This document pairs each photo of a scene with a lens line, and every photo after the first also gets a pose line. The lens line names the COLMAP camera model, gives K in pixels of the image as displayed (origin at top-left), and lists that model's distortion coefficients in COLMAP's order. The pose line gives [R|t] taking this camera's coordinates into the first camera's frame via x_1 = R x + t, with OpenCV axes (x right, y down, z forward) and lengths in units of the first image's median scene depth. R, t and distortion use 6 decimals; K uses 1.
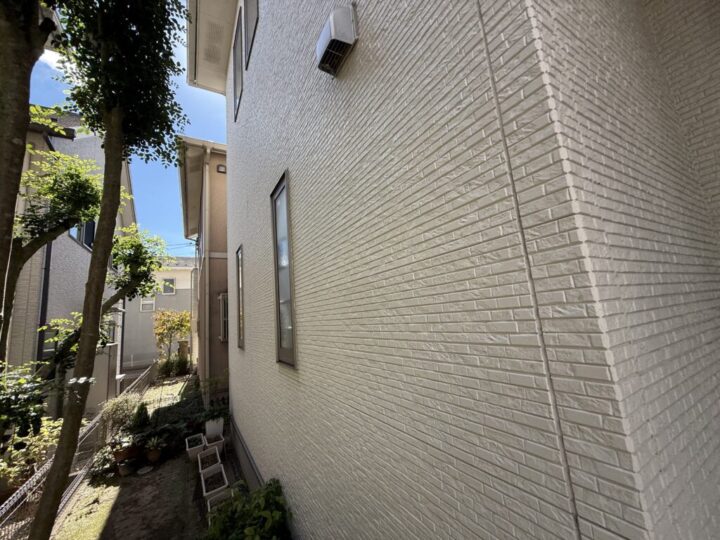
lens RADIAL K [[284.9, 0, 358.9], [0, 284.9, 268.7], [0, 0, 1]] dist [-0.001332, 0.000064]
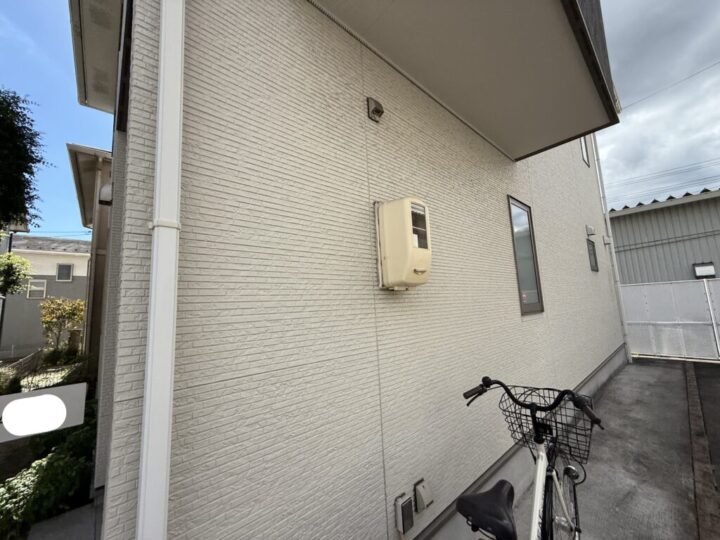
lens RADIAL K [[284.9, 0, 355.8], [0, 284.9, 270.7], [0, 0, 1]] dist [-0.001332, 0.000064]
pose [[0.978920, 0.058765, 0.195609, 0.141988], [-0.062854, 0.997914, 0.014756, -0.030151], [-0.194334, -0.026740, 0.980571, -0.165905]]
